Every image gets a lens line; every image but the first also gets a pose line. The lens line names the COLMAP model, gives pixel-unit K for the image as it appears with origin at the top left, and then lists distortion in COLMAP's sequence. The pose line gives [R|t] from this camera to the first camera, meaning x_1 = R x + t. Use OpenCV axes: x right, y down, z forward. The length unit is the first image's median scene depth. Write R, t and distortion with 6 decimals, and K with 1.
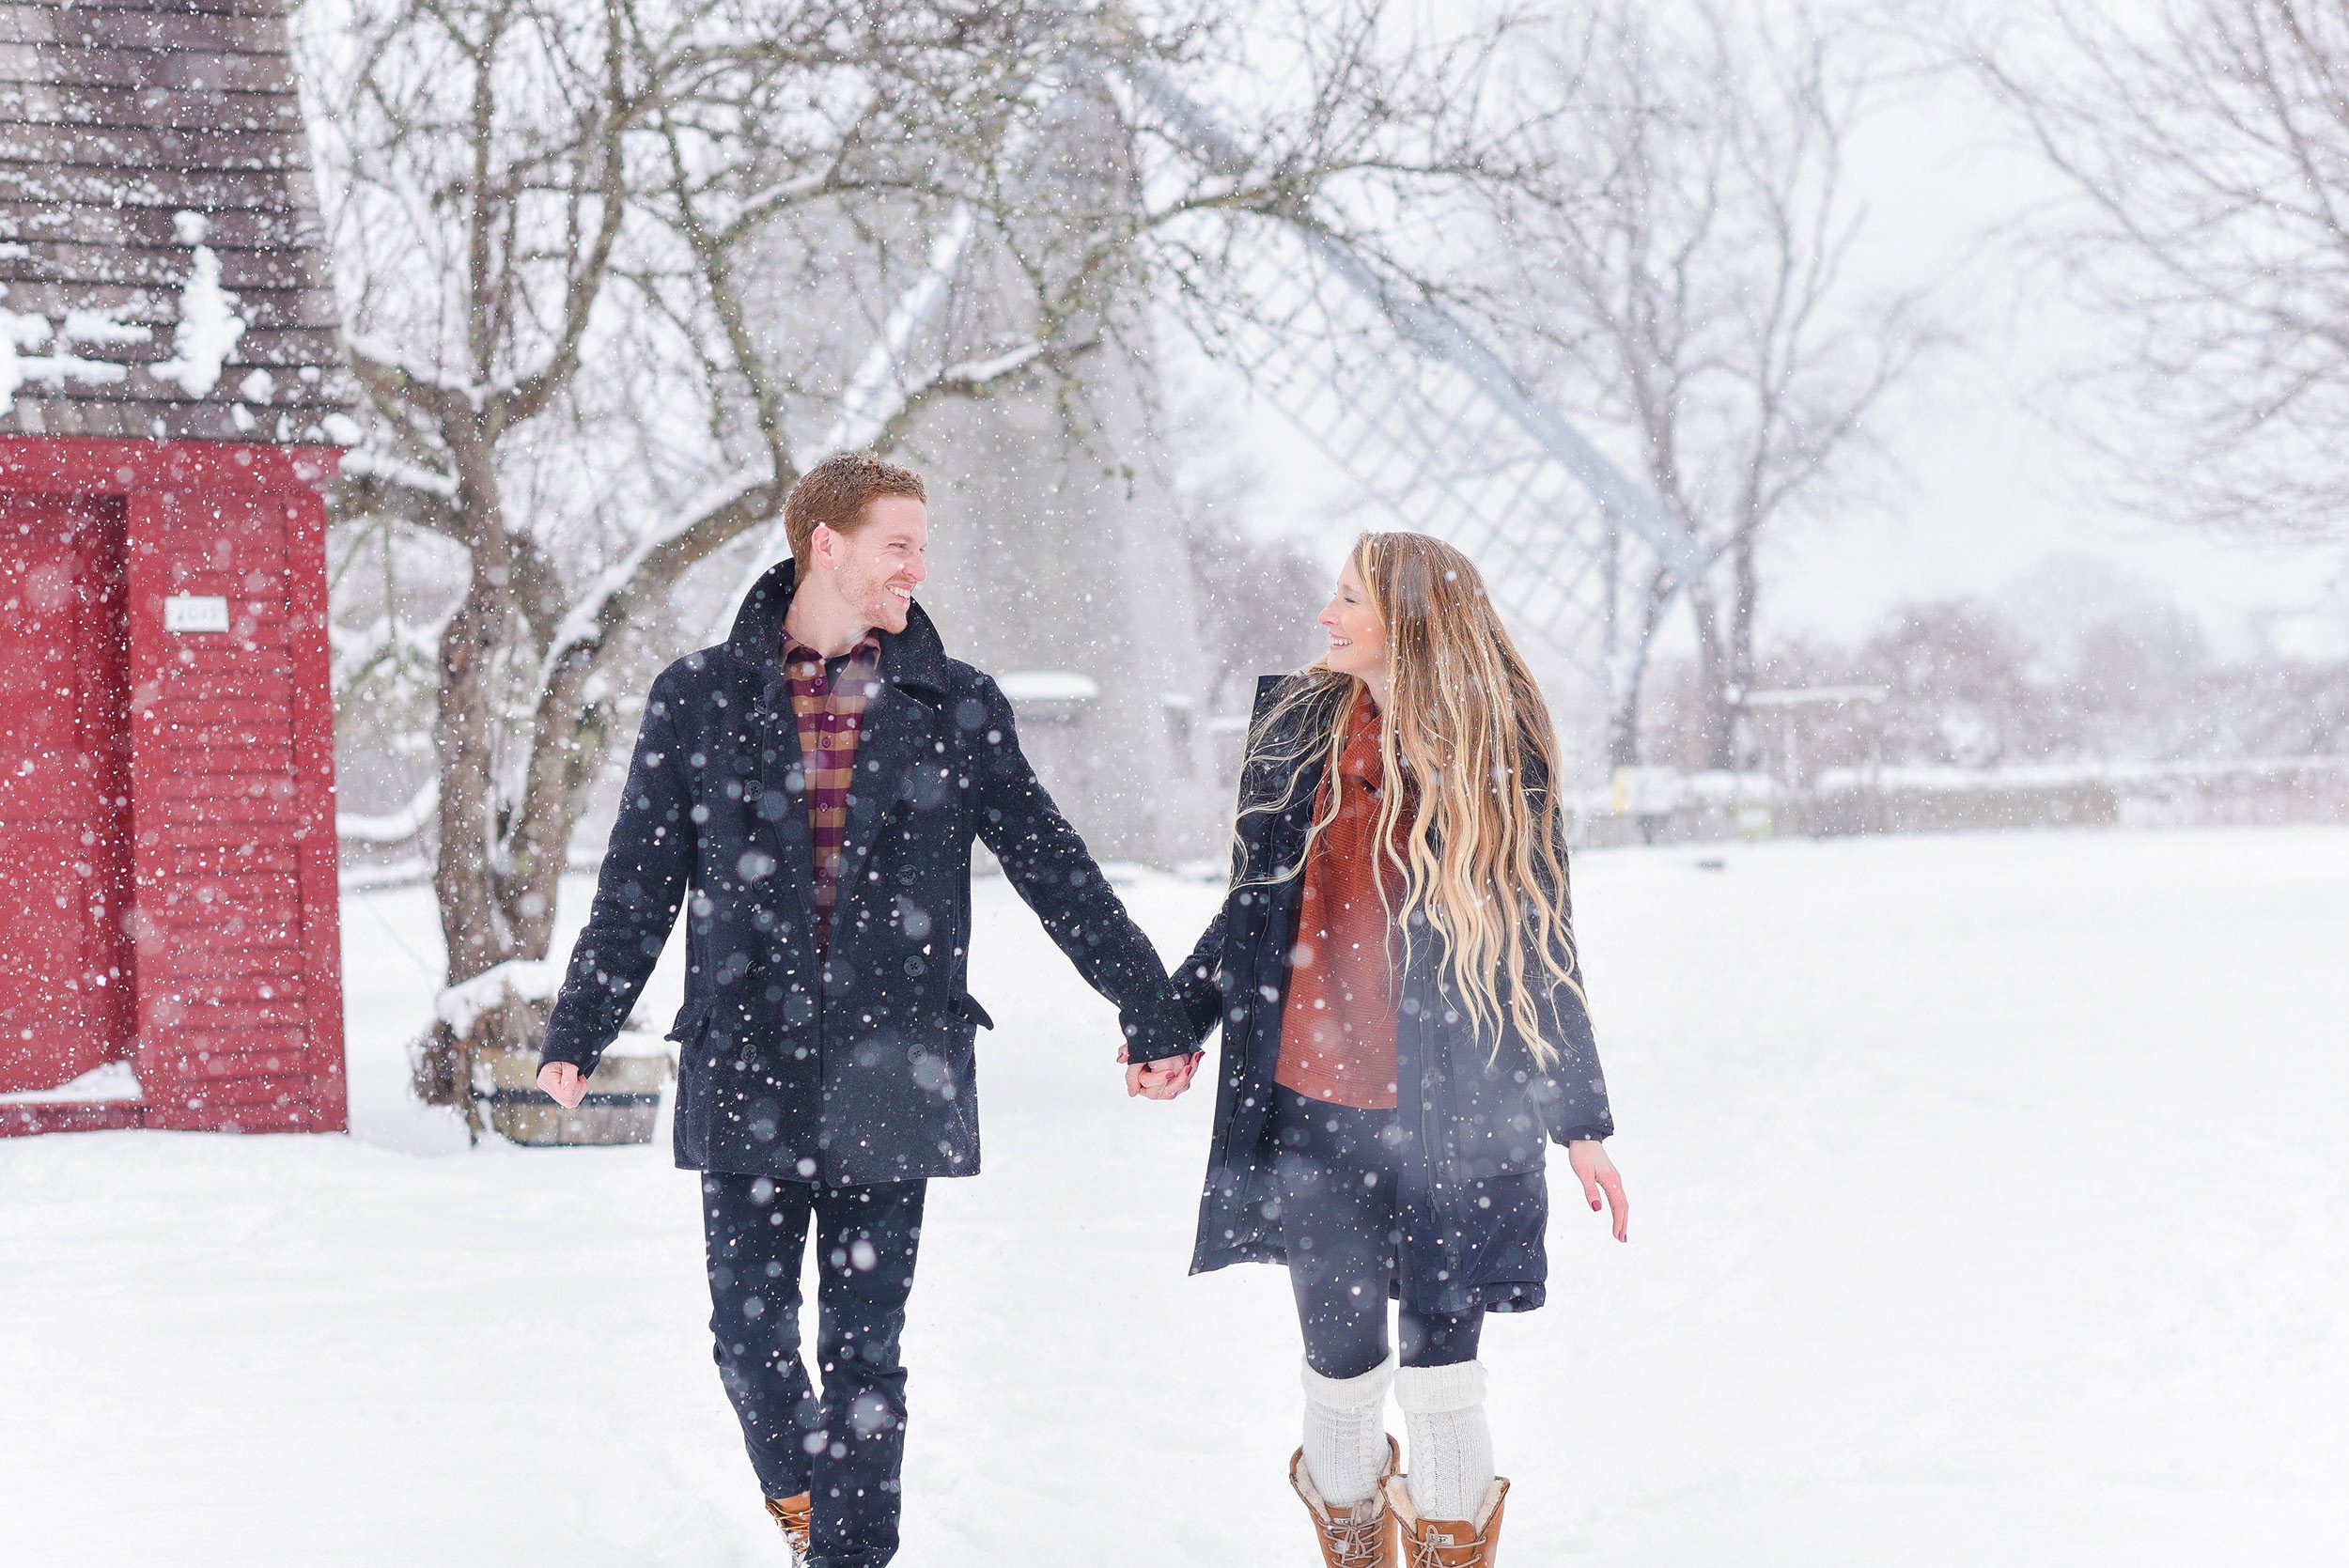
lens RADIAL K [[6496.5, 0, 1174.5], [0, 6496.5, 783.8], [0, 0, 1]] dist [-0.073323, 0.000000]
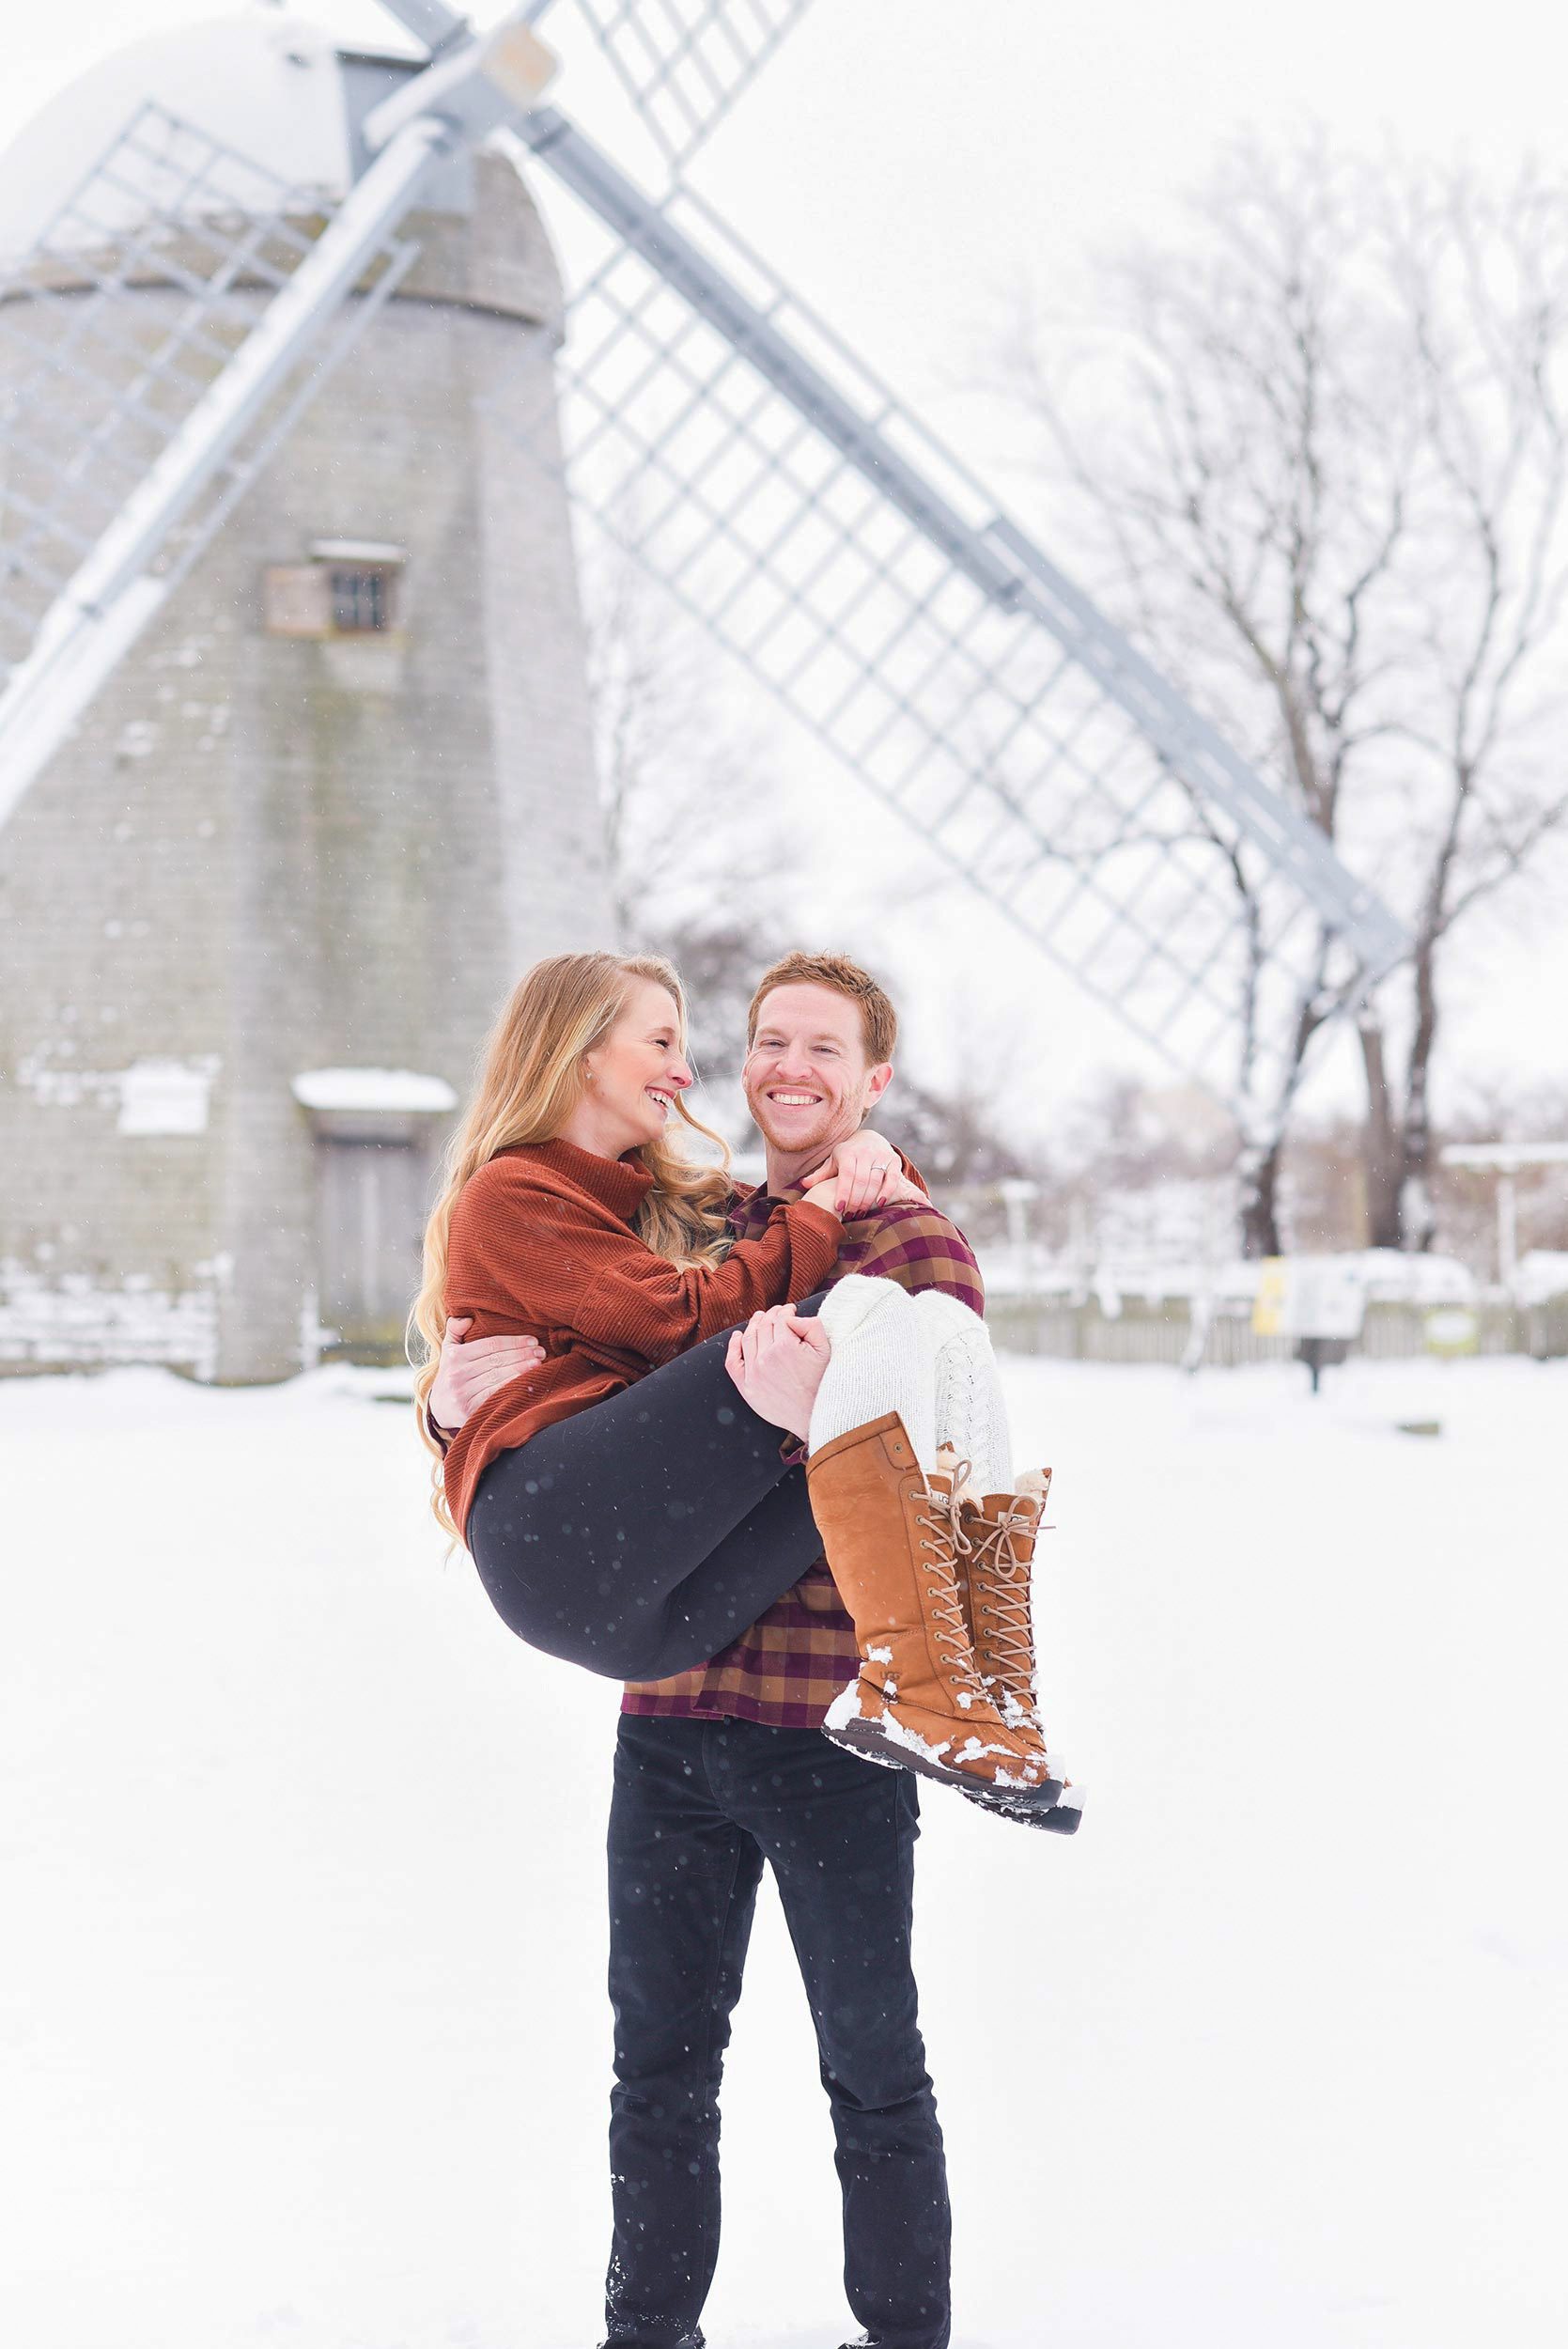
lens RADIAL K [[5362.3, 0, 774.9], [0, 5362.3, 1295.7], [0, 0, 1]] dist [-0.087762, 0.000000]
pose [[0.999180, 0.037222, -0.015914, 0.021820], [-0.036985, 0.999204, 0.014925, -0.003402], [0.016457, -0.014324, 0.999762, 0.357993]]
